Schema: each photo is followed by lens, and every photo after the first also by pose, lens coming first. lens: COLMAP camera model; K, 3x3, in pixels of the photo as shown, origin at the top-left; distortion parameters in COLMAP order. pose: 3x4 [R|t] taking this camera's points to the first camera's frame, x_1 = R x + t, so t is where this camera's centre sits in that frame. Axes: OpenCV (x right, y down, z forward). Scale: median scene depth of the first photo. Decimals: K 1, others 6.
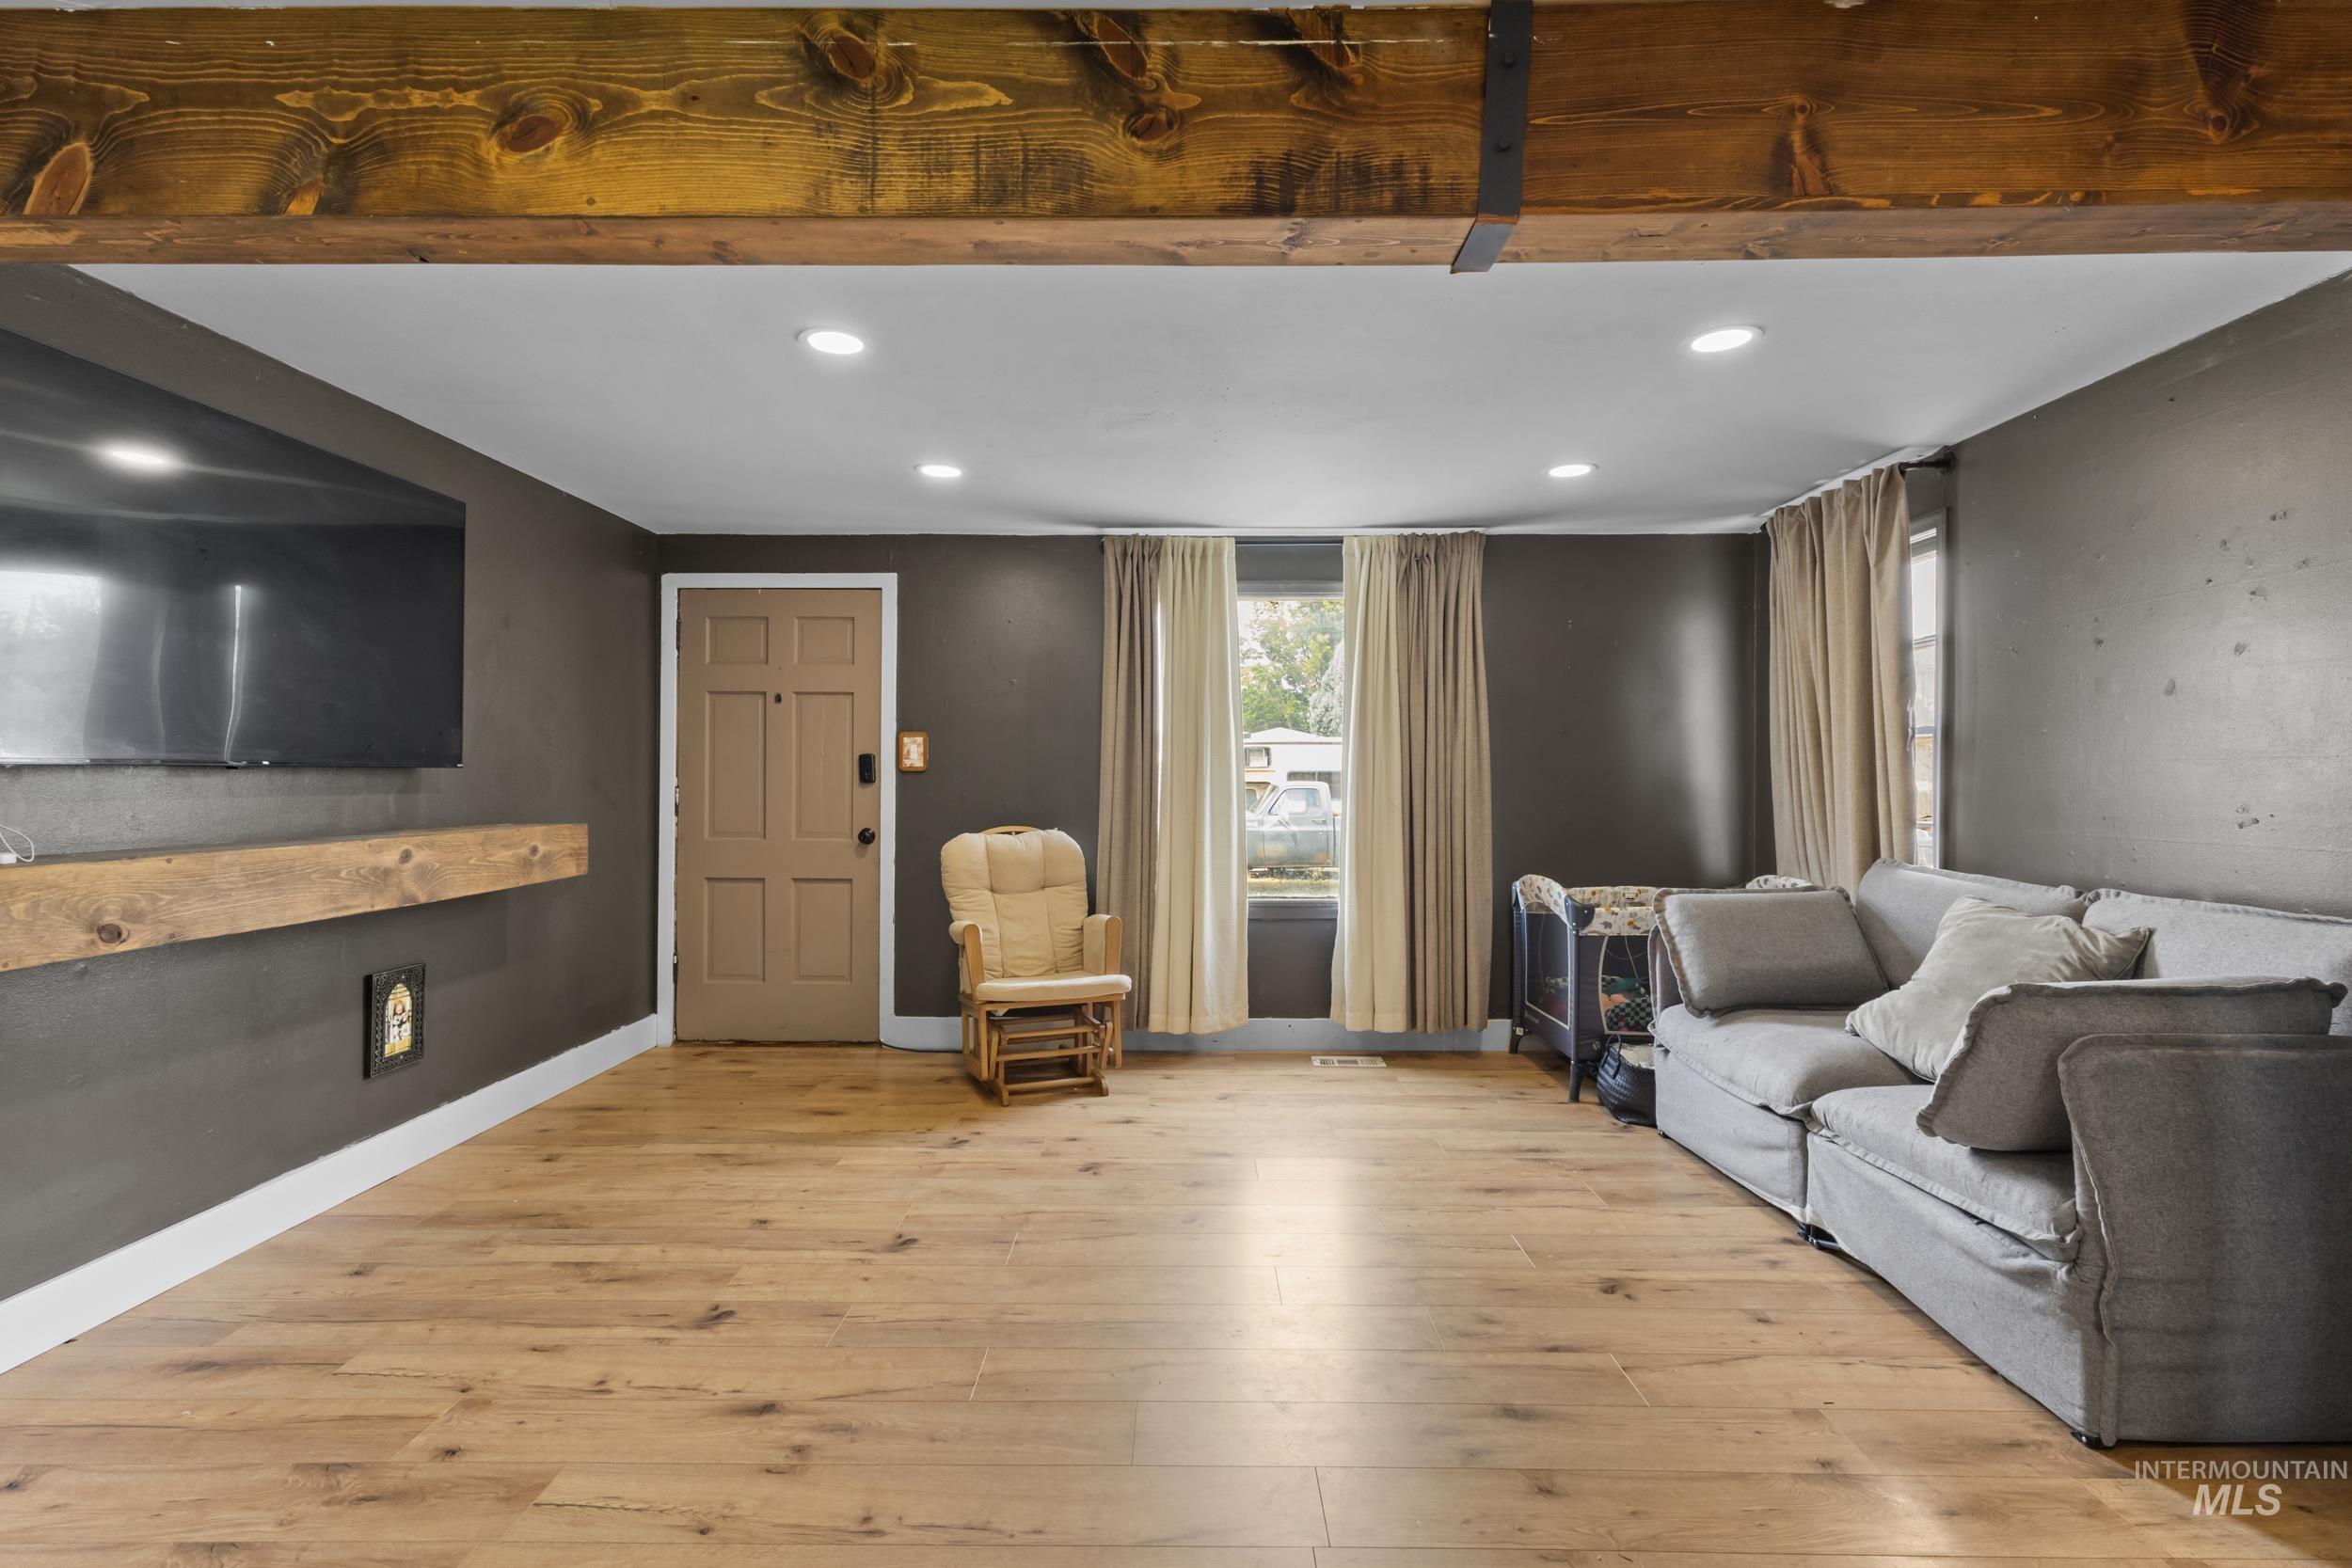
lens RADIAL K [[1101.6, 0, 1171.9], [0, 1101.6, 789.4], [0, 0, 1]] dist [0.013616, -0.002347]
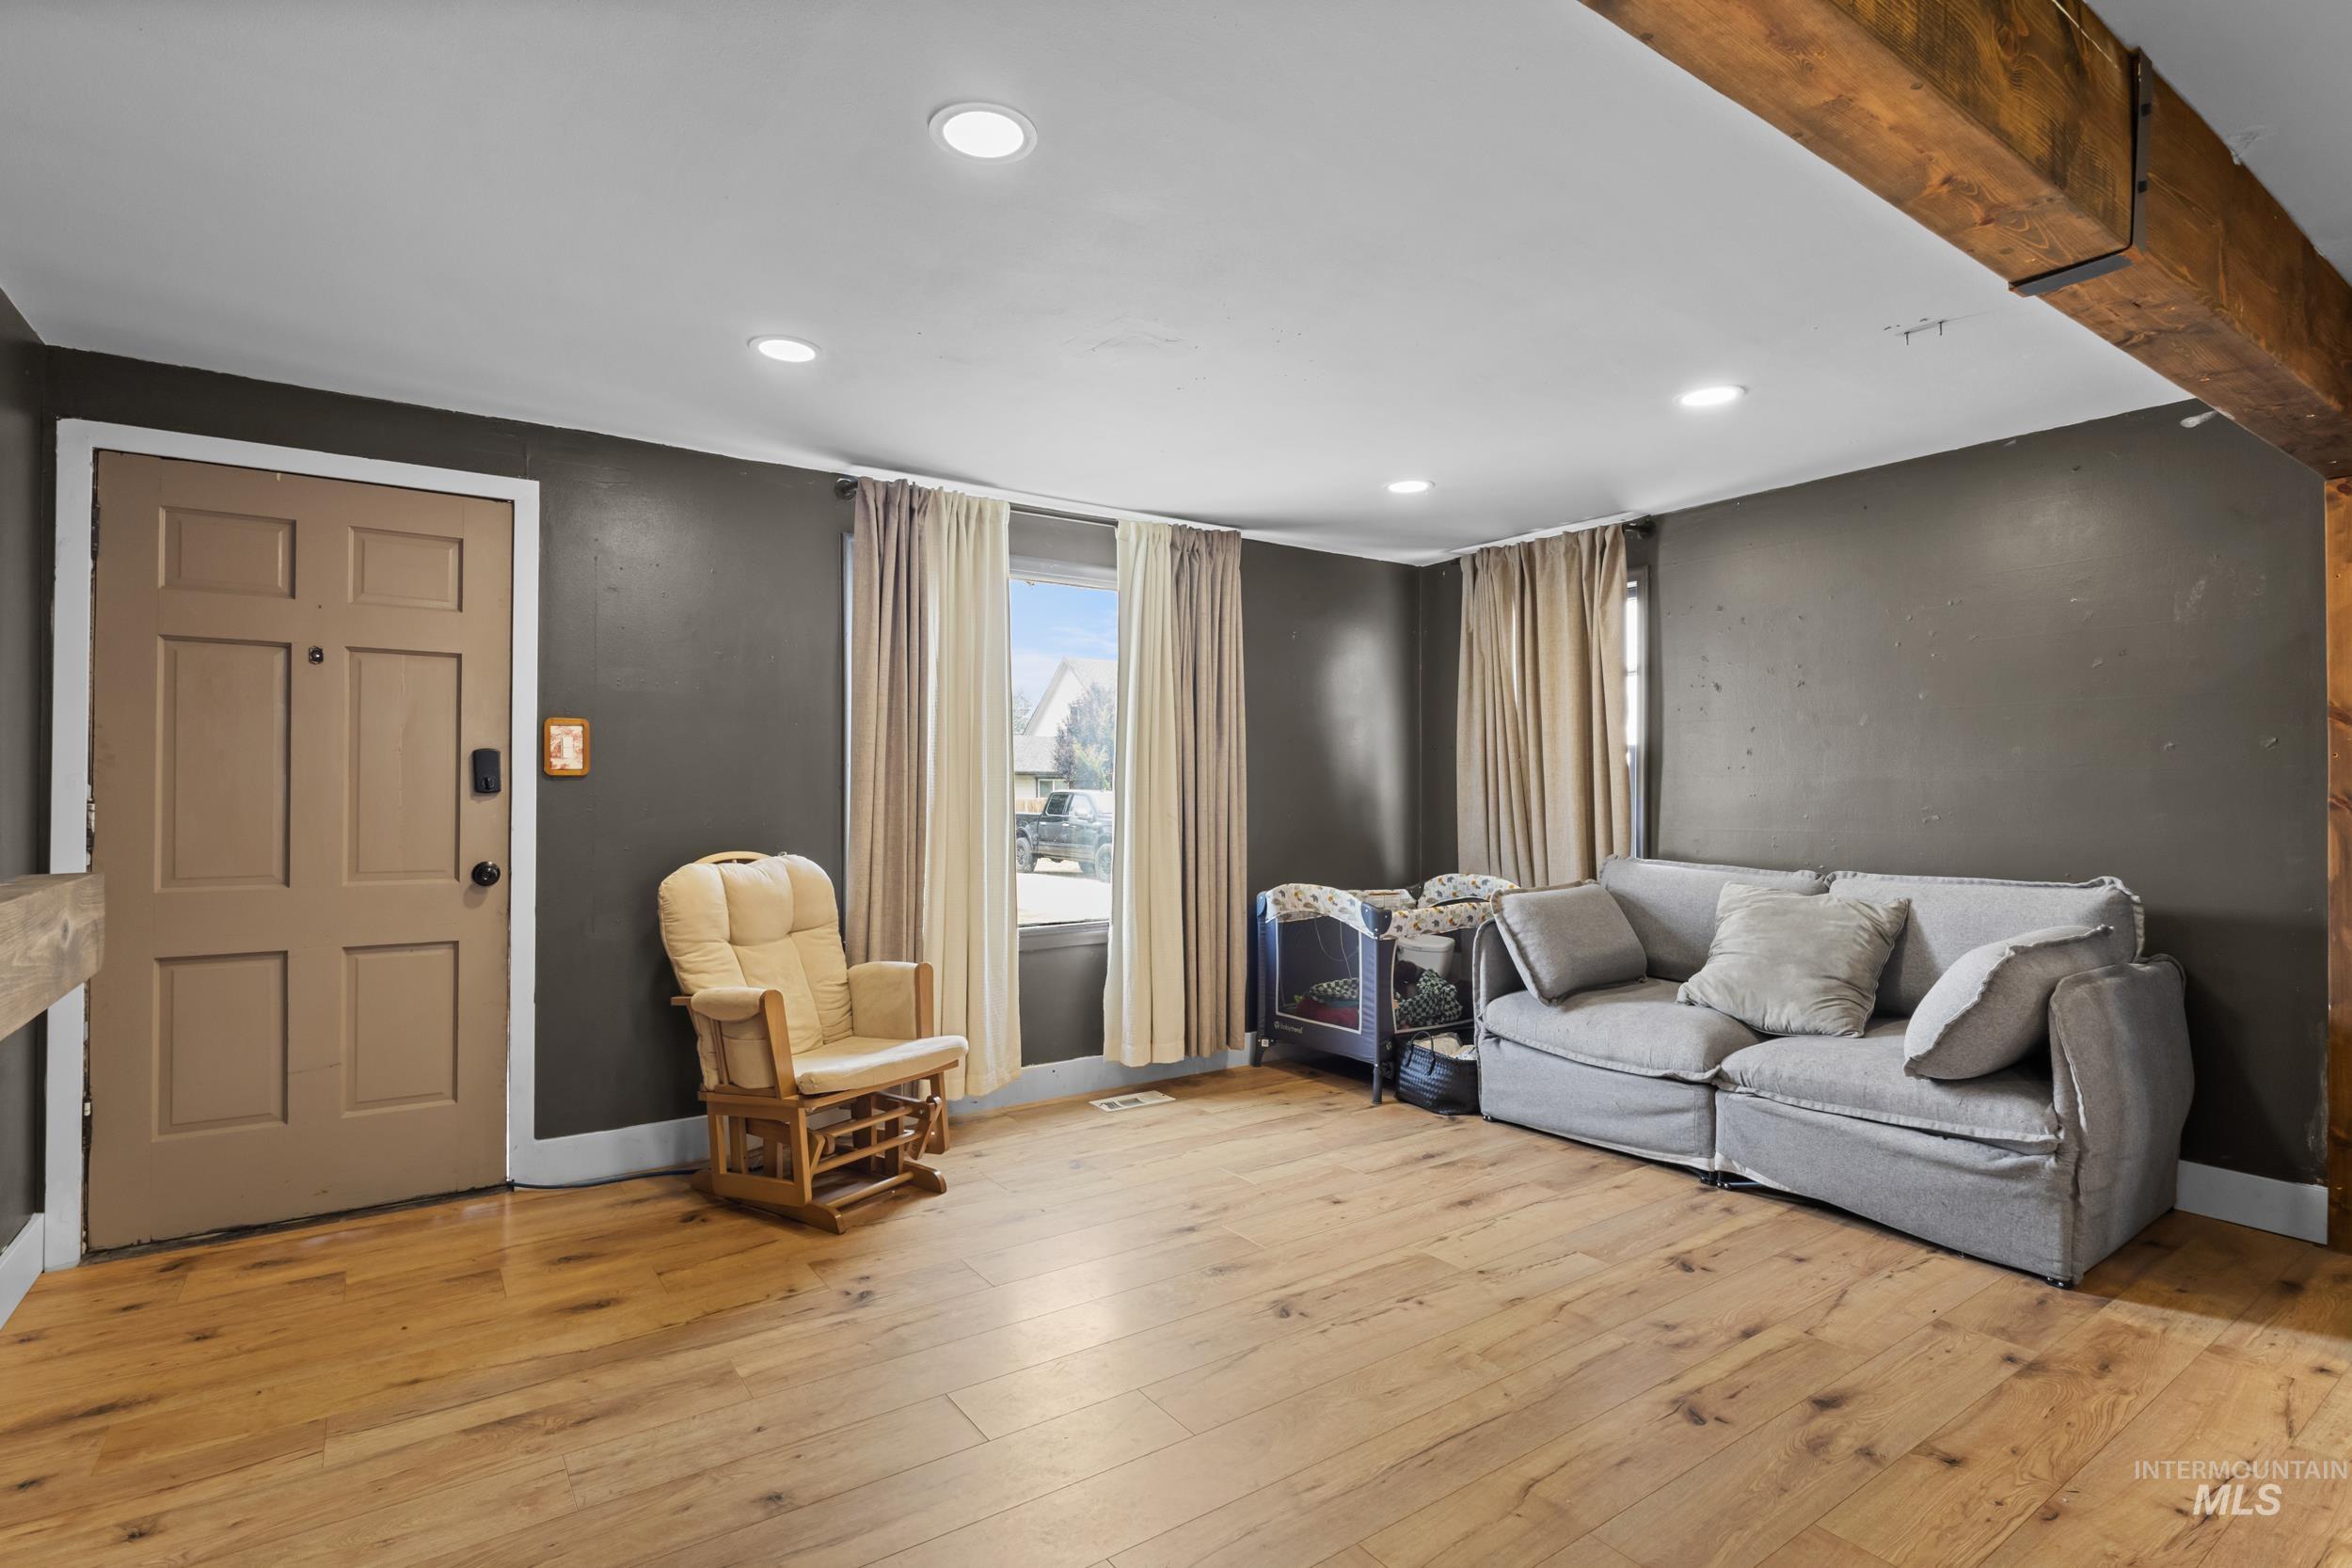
lens RADIAL K [[1165.6, 0, 1170.4], [0, 1165.6, 779.0], [0, 0, 1]] dist [0.007946, -0.001270]
pose [[0.809053, 0.003101, 0.587728, -0.623119], [0.004921, 0.999915, -0.012050, -0.006904], [-0.587715, 0.012641, 0.808969, 0.348686]]
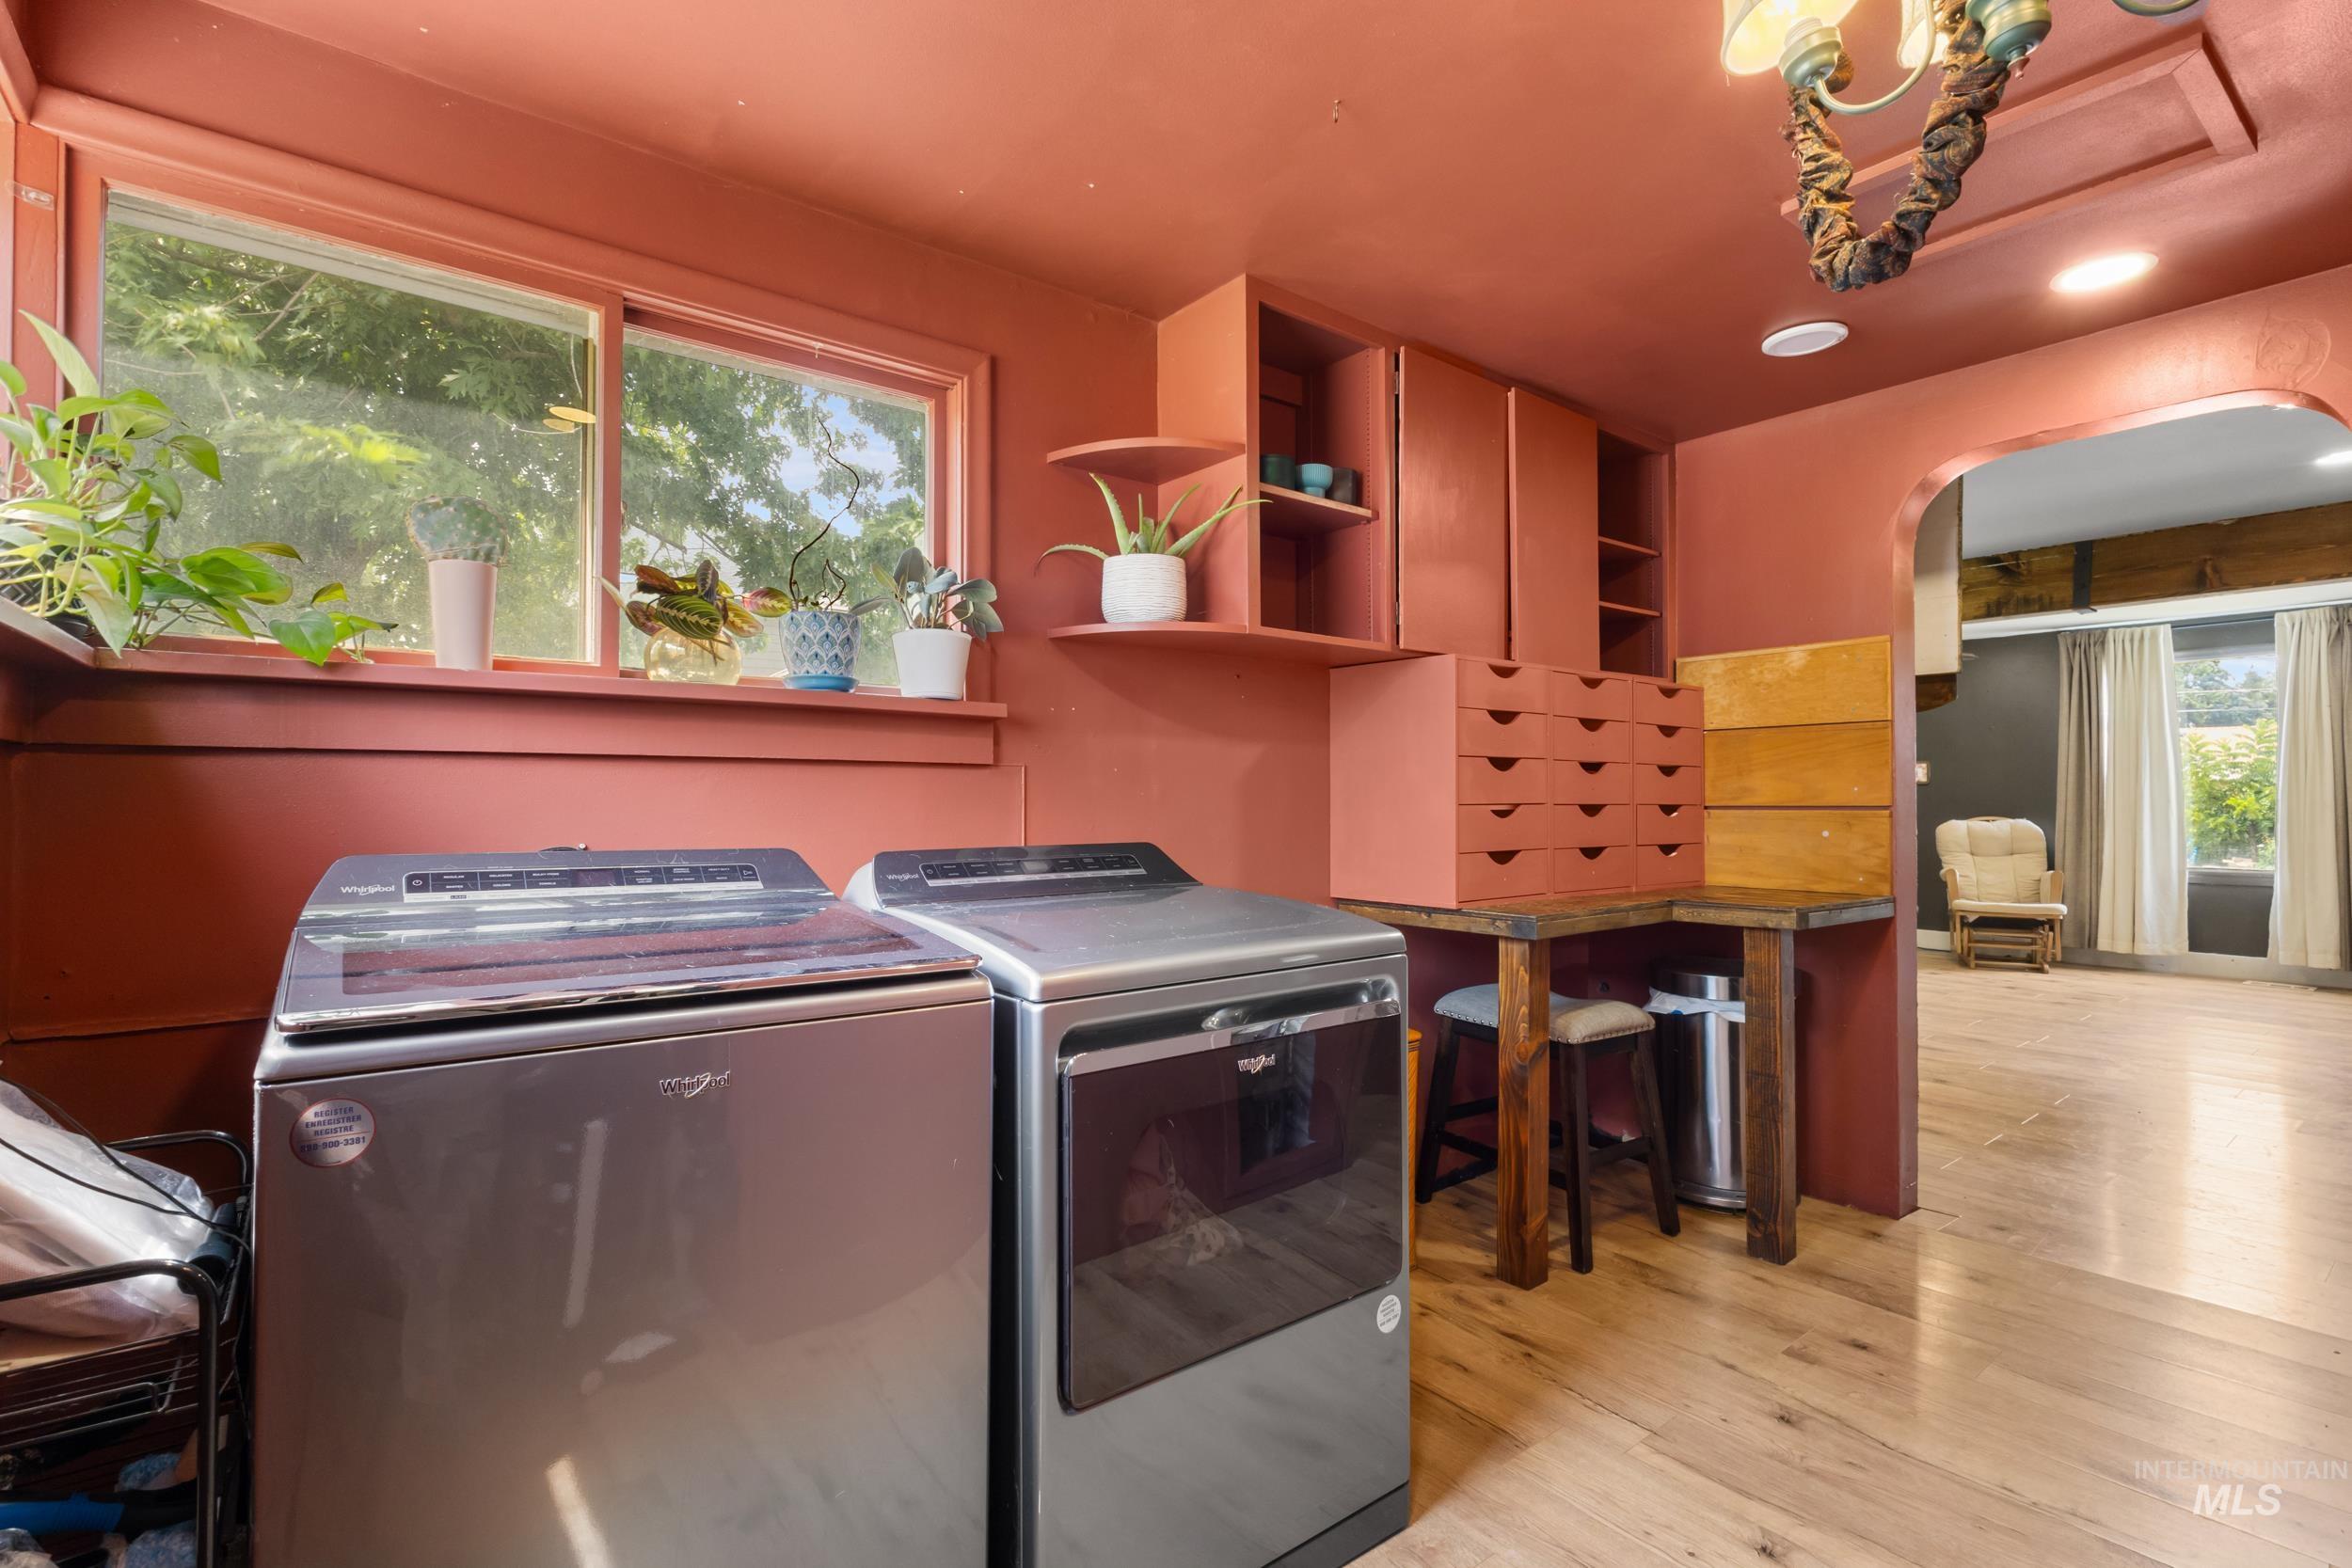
lens RADIAL K [[1101.6, 0, 1161.6], [0, 1101.6, 793.3], [0, 0, 1]] dist [0.013616, -0.002347]
pose [[0.630097, -0.007452, -0.776481, 0.612790], [0.000605, 0.999958, -0.009106, 0.021735], [0.776516, 0.005267, 0.630075, -1.689776]]
